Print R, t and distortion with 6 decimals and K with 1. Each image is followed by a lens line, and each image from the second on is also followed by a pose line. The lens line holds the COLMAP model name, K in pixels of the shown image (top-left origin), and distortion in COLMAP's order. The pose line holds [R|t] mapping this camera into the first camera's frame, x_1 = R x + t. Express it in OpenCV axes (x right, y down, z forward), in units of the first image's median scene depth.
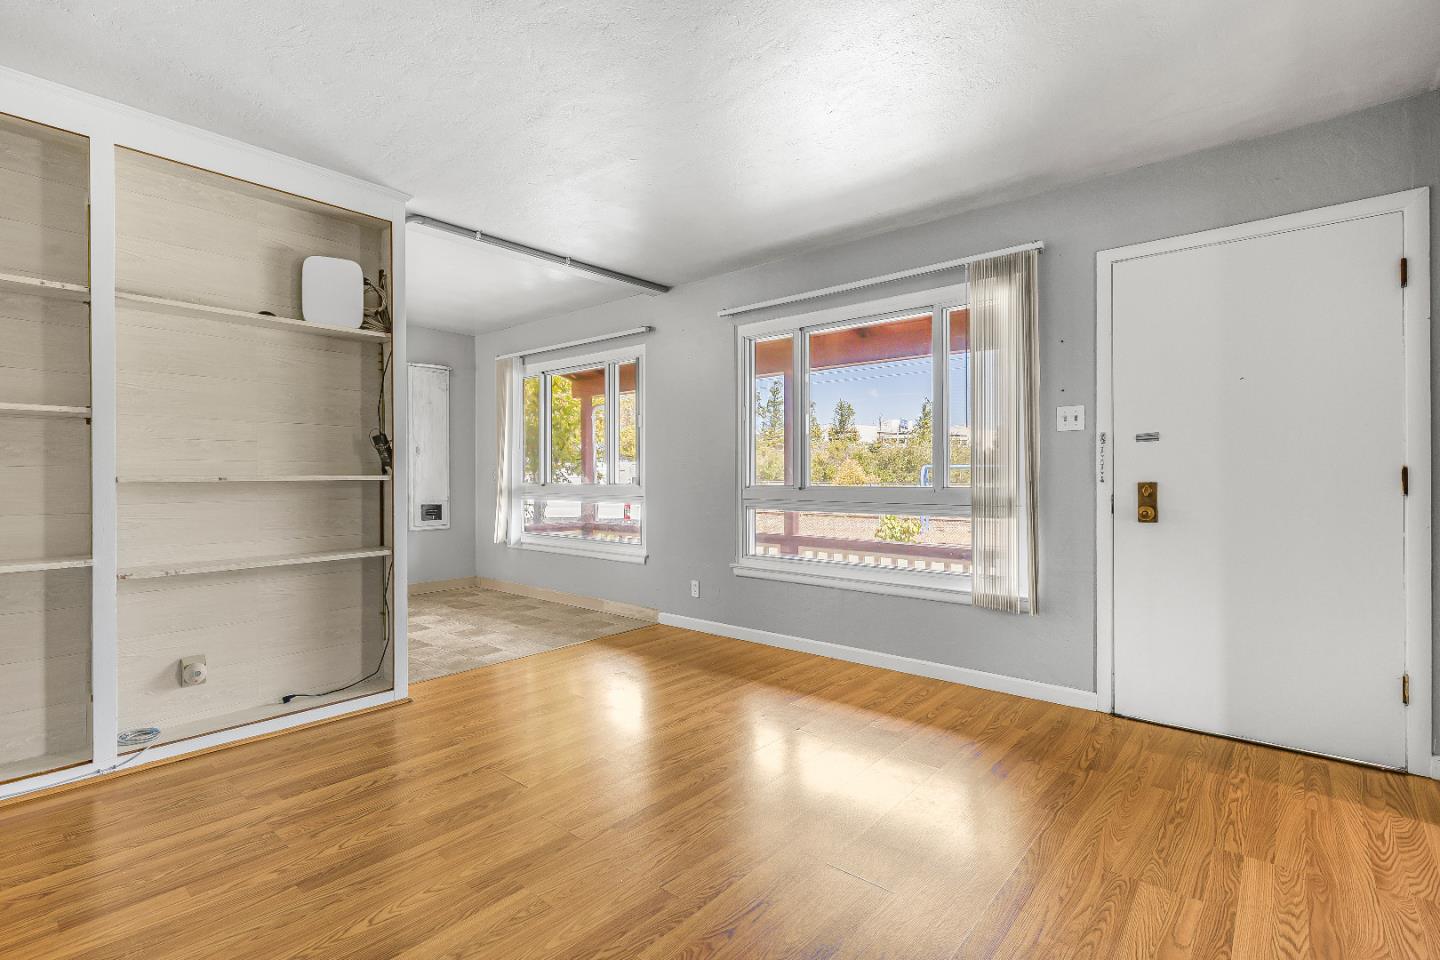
lens RADIAL K [[665.6, 0, 716.3], [0, 665.6, 478.7], [0, 0, 1]] dist [0.002068, 0.000113]
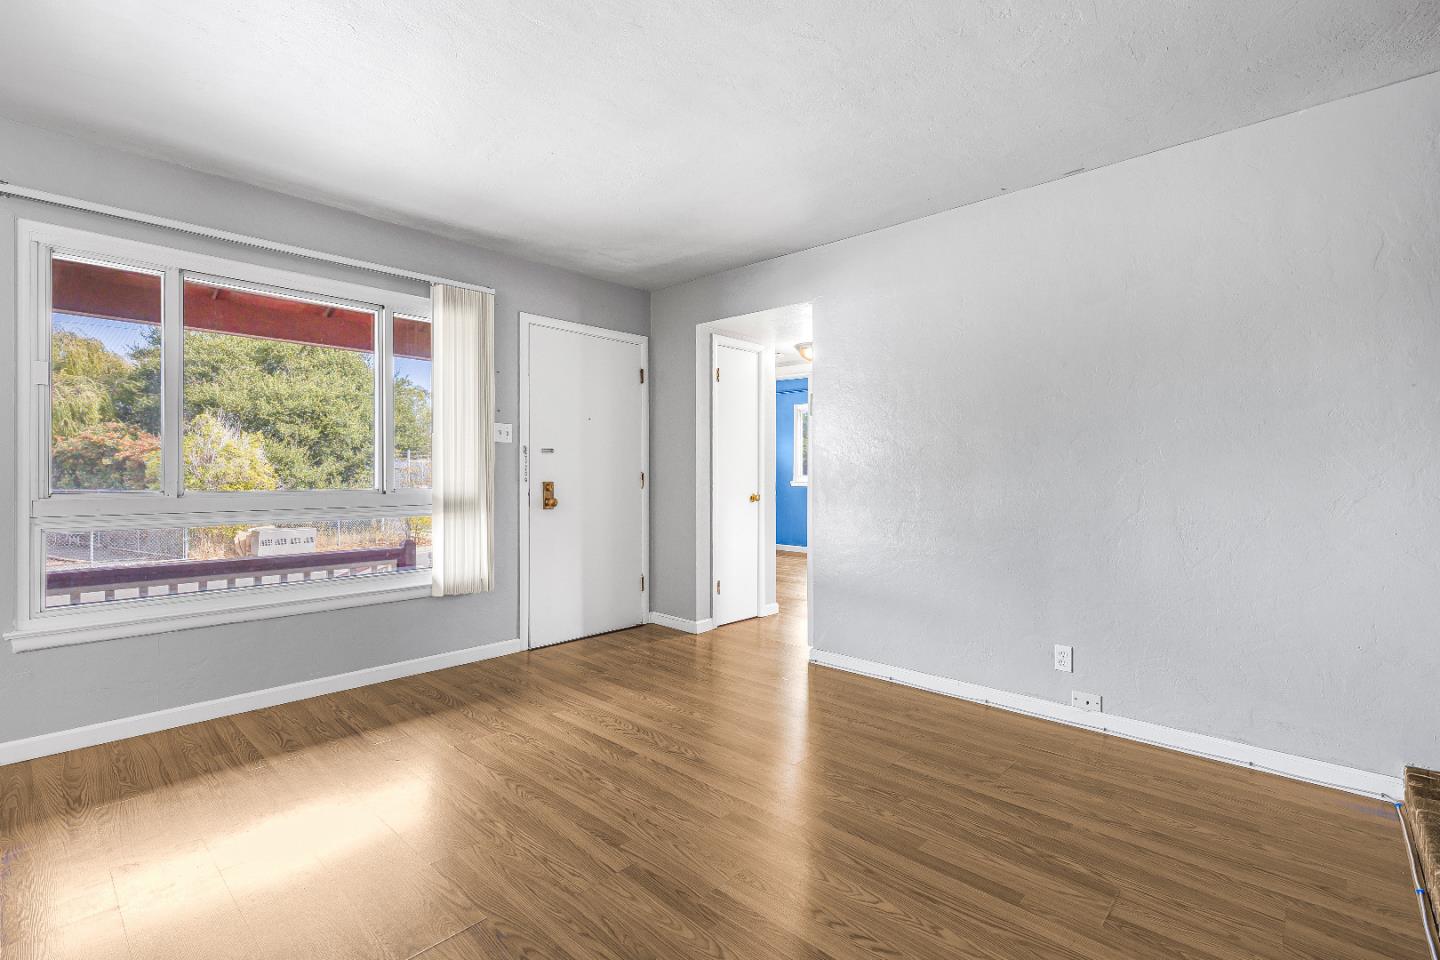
lens RADIAL K [[665.6, 0, 708.8], [0, 665.6, 476.5], [0, 0, 1]] dist [0.002068, 0.000113]
pose [[0.055331, -0.003762, 0.998461, -0.724748], [0.003241, 0.999988, 0.003588, -0.009371], [-0.998463, 0.003037, 0.055343, 0.523660]]
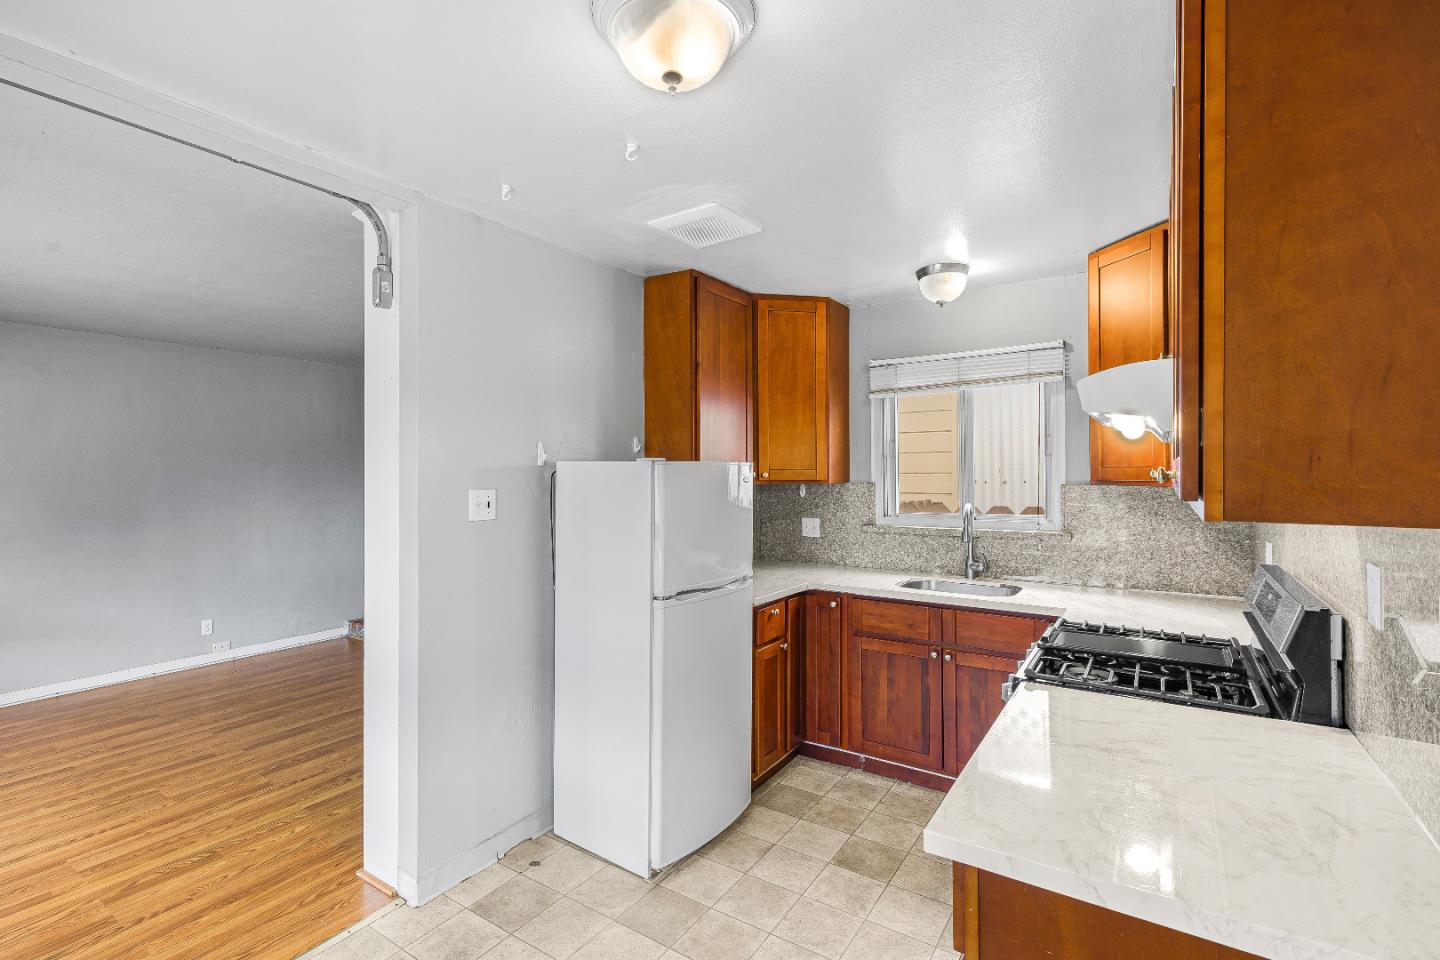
lens RADIAL K [[665.6, 0, 708.8], [0, 665.6, 470.1], [0, 0, 1]] dist [0.002068, 0.000113]
pose [[-0.993561, 0.008272, -0.112992, -0.795165], [0.007778, 0.999958, 0.004810, -0.130687], [0.113027, 0.003900, -0.993584, 1.831409]]
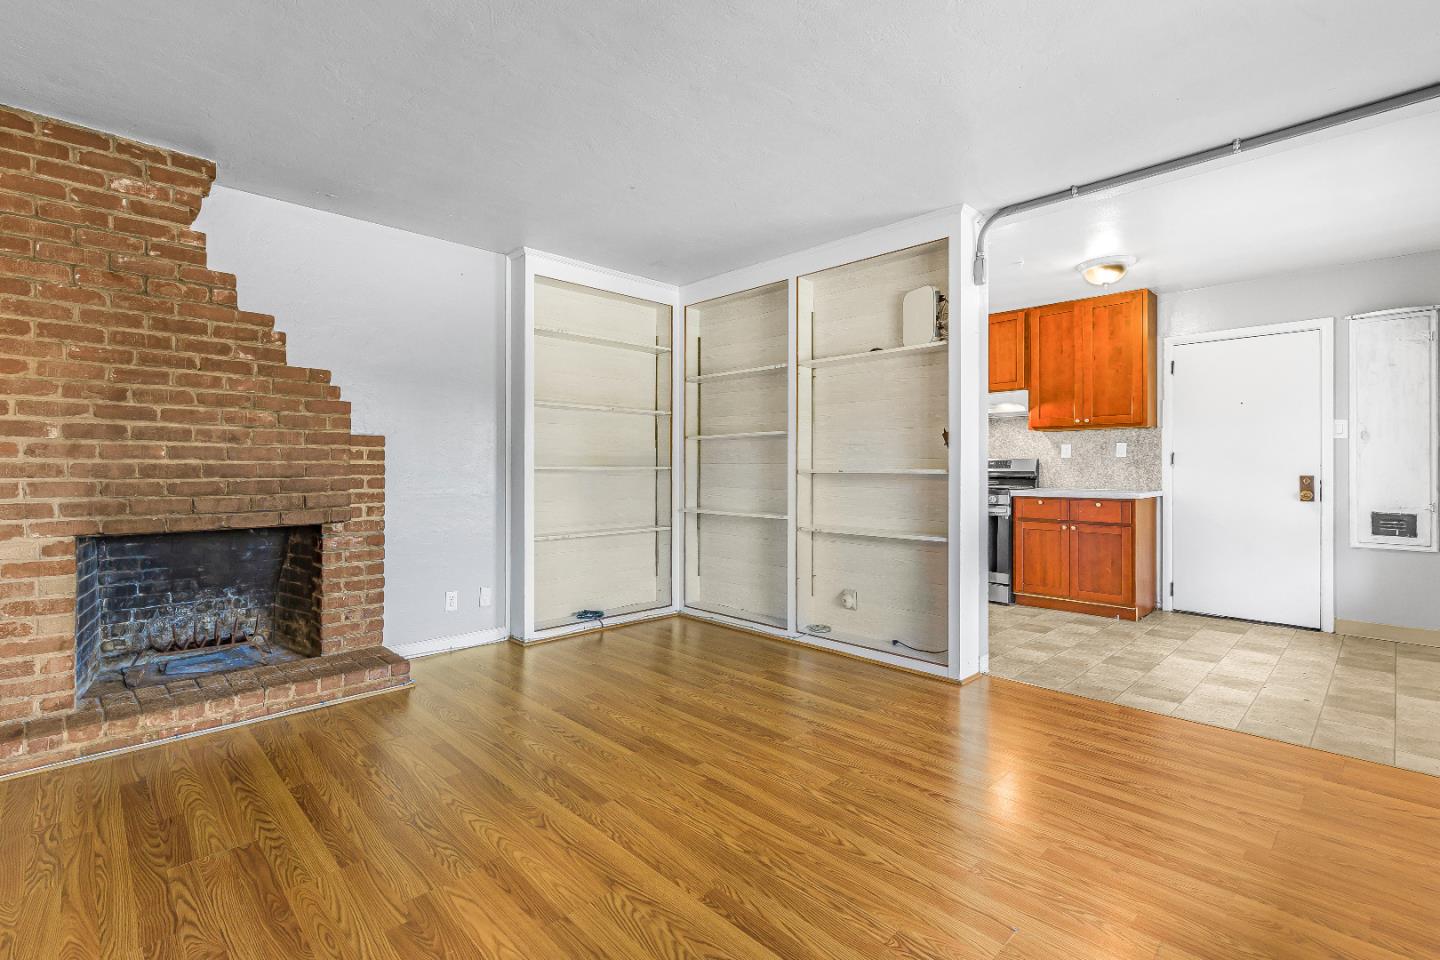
lens RADIAL K [[665.6, 0, 714.6], [0, 665.6, 468.9], [0, 0, 1]] dist [0.002068, 0.000113]
pose [[-0.092905, 0.004120, -0.995666, 0.629294], [-0.008762, 0.999949, 0.004955, -0.008301], [0.995636, 0.009184, -0.092864, 0.717273]]
